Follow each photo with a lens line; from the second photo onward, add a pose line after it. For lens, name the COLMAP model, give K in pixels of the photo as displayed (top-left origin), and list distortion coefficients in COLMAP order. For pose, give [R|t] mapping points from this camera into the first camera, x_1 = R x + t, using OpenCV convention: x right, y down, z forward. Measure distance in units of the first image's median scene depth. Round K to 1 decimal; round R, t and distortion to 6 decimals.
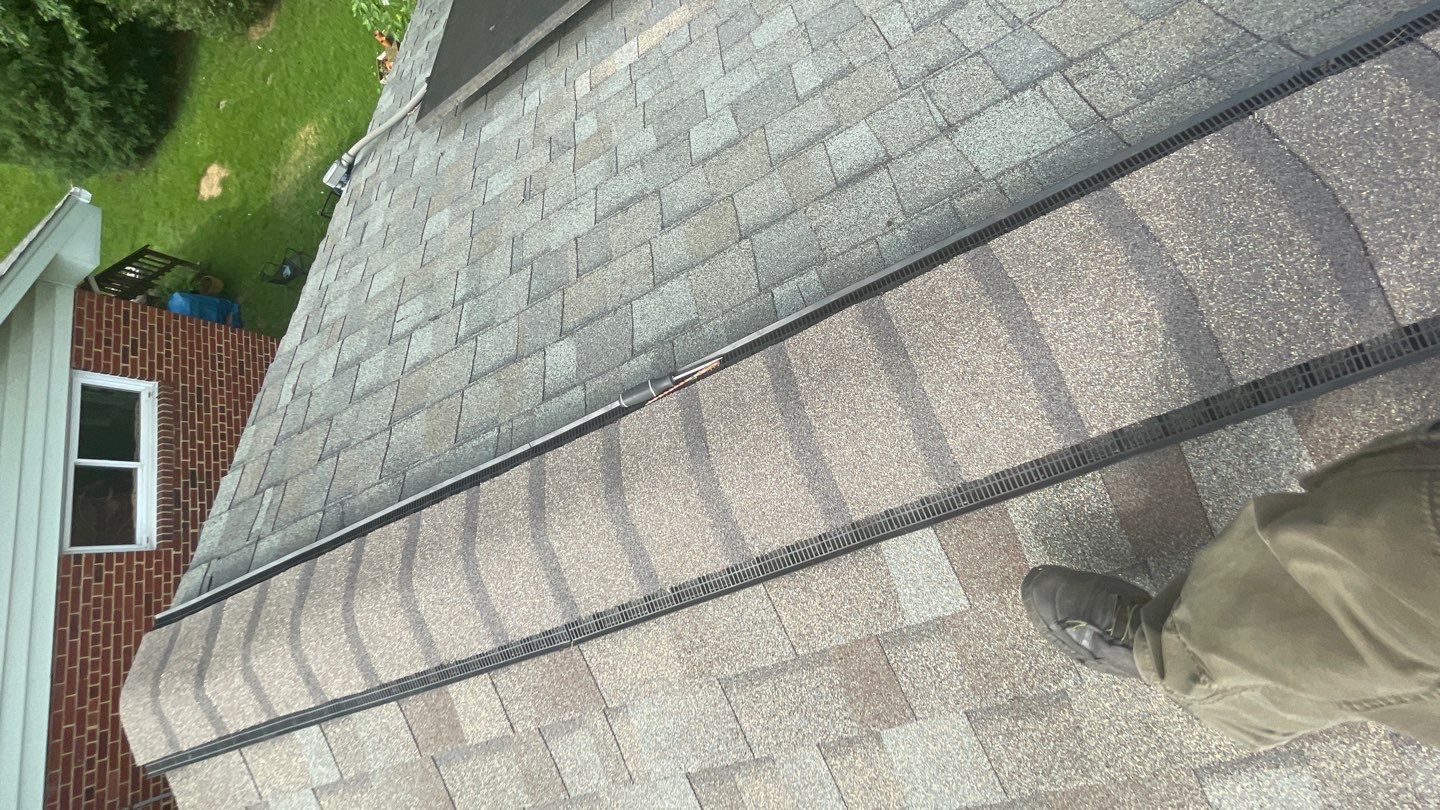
lens RADIAL K [[584.2, 0, 714.8], [0, 584.2, 410.8], [0, 0, 1]] dist [-0.008623, 0.001066]
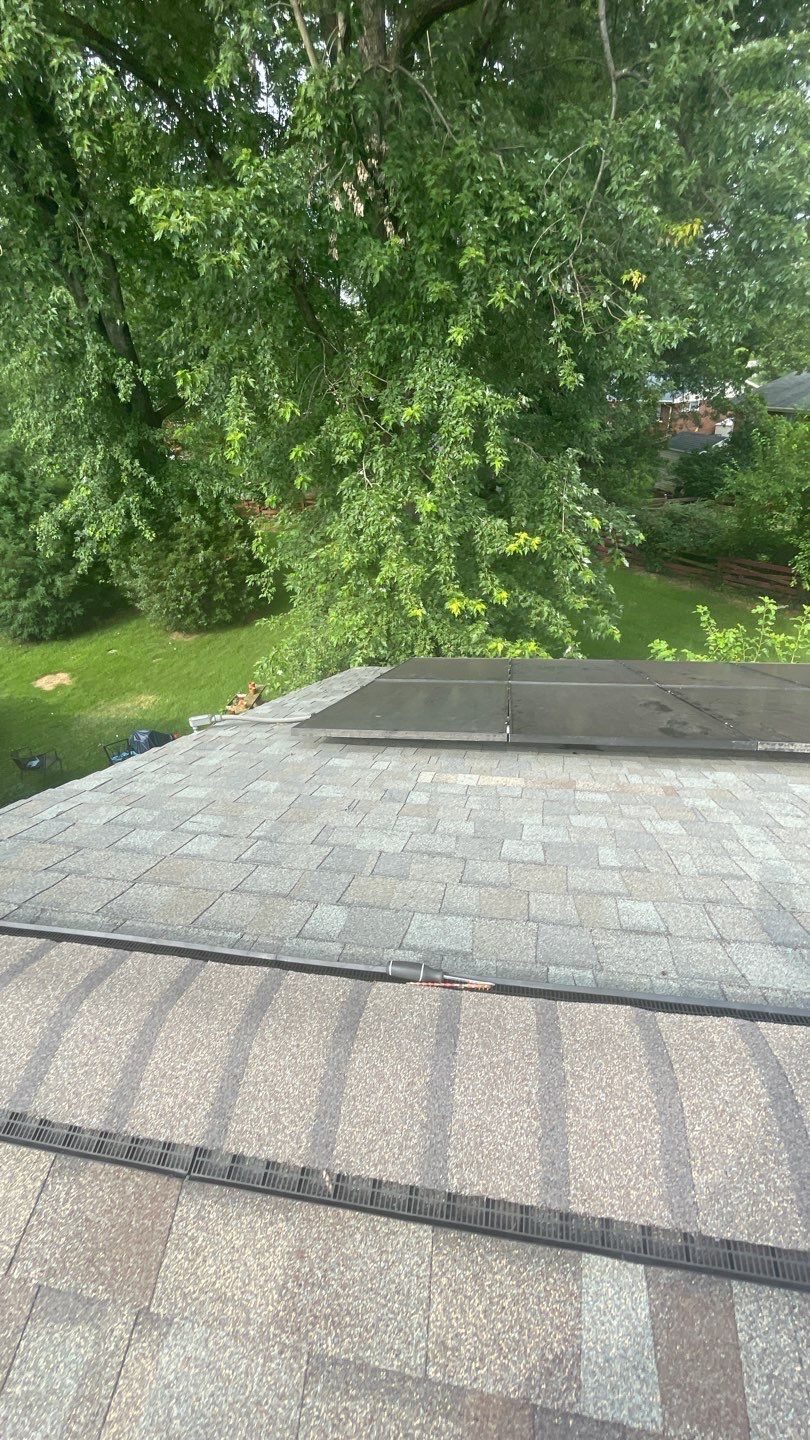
lens RADIAL K [[584.2, 0, 400.4], [0, 584.2, 720.3], [0, 0, 1]] dist [-0.008623, 0.001066]
pose [[0.828397, 0.526106, -0.192277, -0.140272], [-0.518506, 0.590361, -0.618568, 0.293096], [-0.211920, 0.612116, 0.761842, -0.066632]]
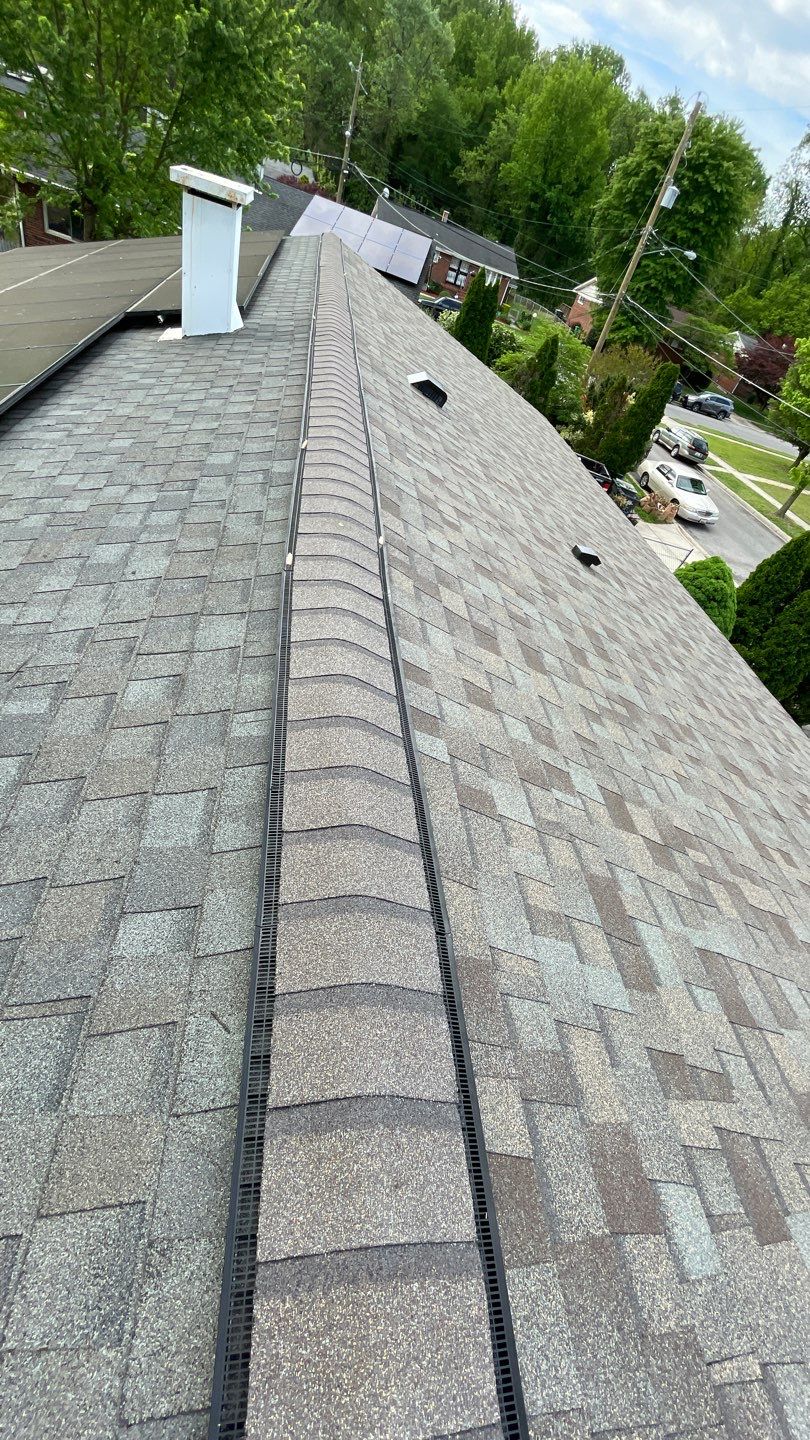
lens RADIAL K [[584.2, 0, 409.4], [0, 584.2, 718.0], [0, 0, 1]] dist [-0.008623, 0.001066]
pose [[0.064128, -0.274039, 0.959578, -0.979994], [0.859849, 0.503211, 0.086246, 0.010832], [-0.506505, 0.819561, 0.267902, 0.315553]]
